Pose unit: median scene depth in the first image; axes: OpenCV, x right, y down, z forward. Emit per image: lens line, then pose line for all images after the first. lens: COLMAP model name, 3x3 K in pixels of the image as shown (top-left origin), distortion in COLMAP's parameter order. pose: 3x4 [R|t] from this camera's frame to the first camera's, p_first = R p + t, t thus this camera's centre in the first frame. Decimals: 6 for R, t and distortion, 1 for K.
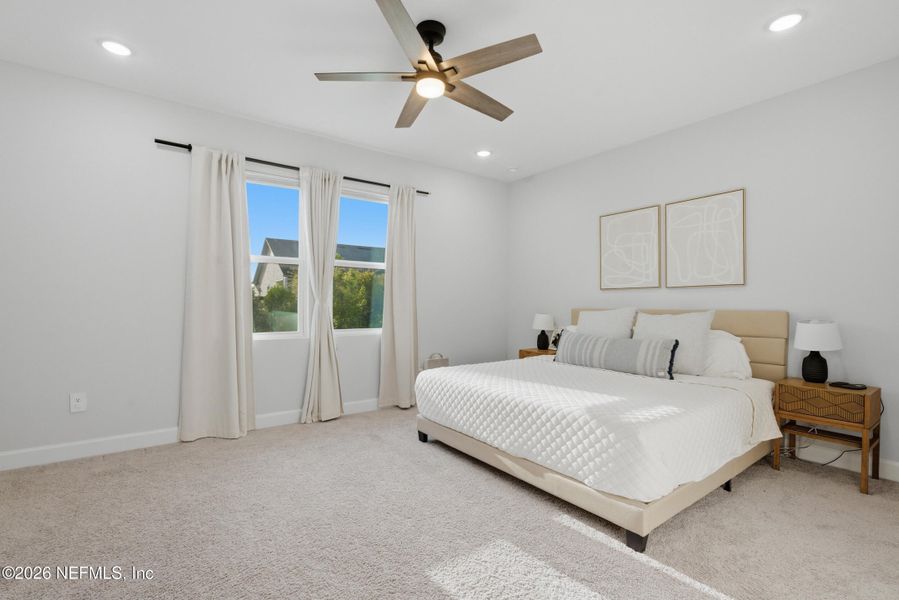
lens RADIAL K [[408.8, 0, 447.0], [0, 408.8, 301.9], [0, 0, 1]] dist [-0.004957, 0.000558]
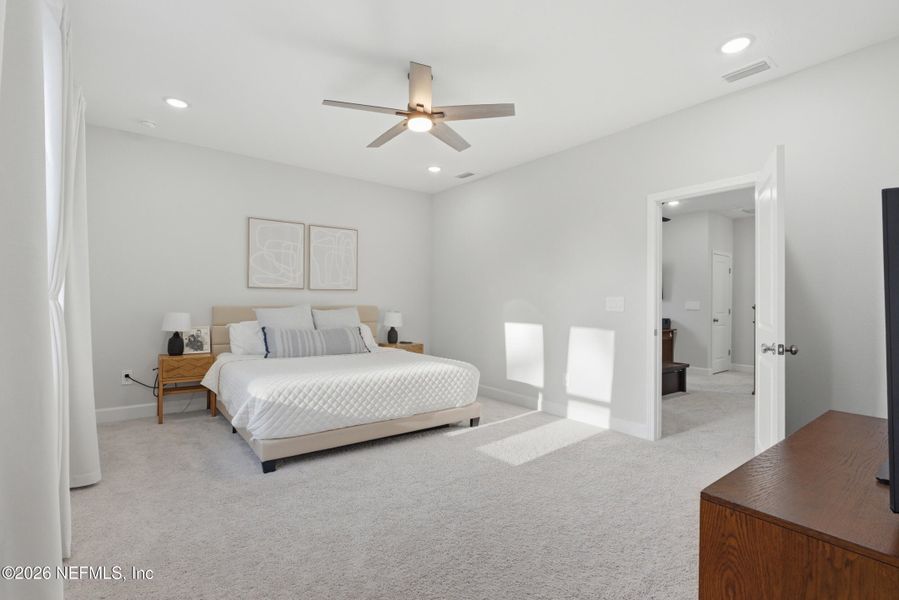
lens RADIAL K [[408.8, 0, 447.0], [0, 408.8, 301.9], [0, 0, 1]] dist [-0.004957, 0.000558]
pose [[-0.007472, 0.002760, 0.999968, -0.896784], [-0.014950, 0.999884, -0.002872, 0.002117], [-0.999860, -0.014971, -0.007430, 0.677456]]
